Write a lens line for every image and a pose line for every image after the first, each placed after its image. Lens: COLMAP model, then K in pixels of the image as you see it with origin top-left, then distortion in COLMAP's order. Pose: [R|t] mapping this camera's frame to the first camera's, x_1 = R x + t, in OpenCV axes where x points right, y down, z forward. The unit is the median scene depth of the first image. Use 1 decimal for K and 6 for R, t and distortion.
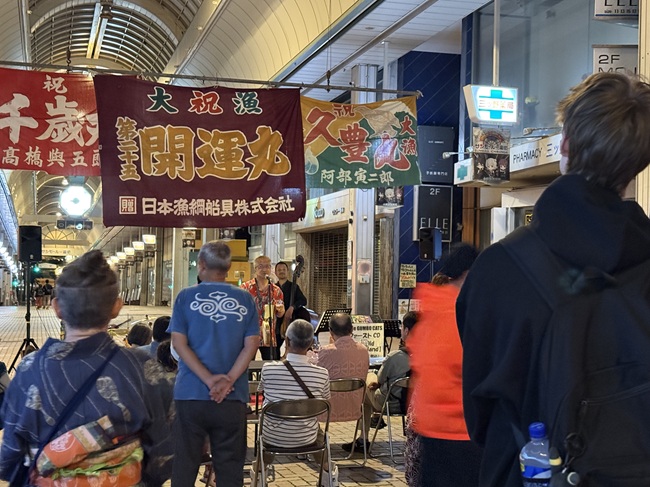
lens RADIAL K [[1035.0, 0, 325.0], [0, 1035.0, 243.5], [0, 0, 1]] dist [0.165935, 0.101837]
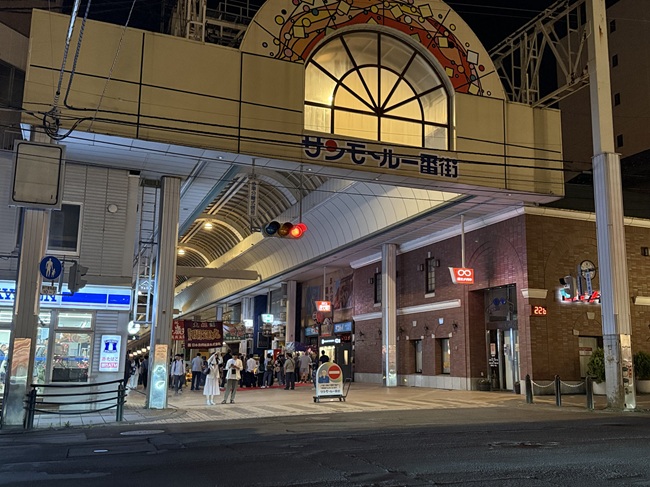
lens RADIAL K [[639.8, 0, 325.0], [0, 639.8, 243.5], [0, 0, 1]] dist [0.150835, -0.000507]
pose [[0.994355, 0.010601, 0.105570, 0.146893], [0.004775, 0.989517, -0.144338, -0.068759], [-0.105994, 0.144027, 0.983881, -2.375342]]
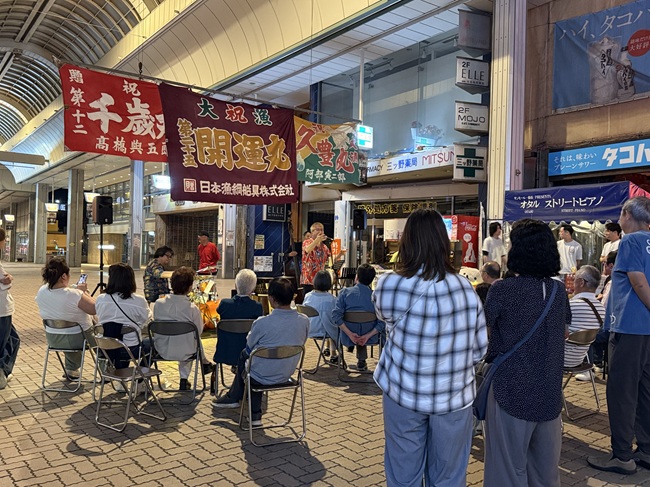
lens RADIAL K [[576.0, 0, 325.0], [0, 576.0, 243.5], [0, 0, 1]] dist [0.086416, -0.142779]
pose [[0.930376, 0.005167, 0.366569, -0.287271], [-0.016545, 0.999474, 0.027905, 0.013041], [-0.366232, -0.032027, 0.929972, 0.237462]]
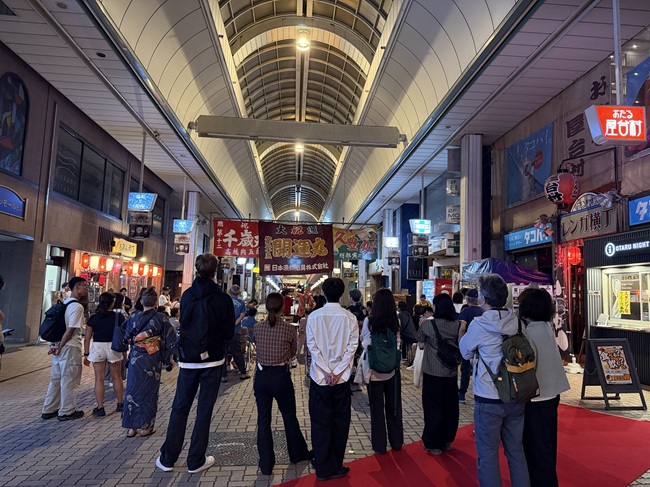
lens RADIAL K [[447.4, 0, 325.0], [0, 447.4, 243.5], [0, 0, 1]] dist [0.004003, -0.003248]
pose [[0.980950, -0.011134, -0.193943, 0.188206], [-0.004056, 0.996965, -0.077748, -0.008665], [0.194220, 0.077053, 0.977927, -0.142948]]
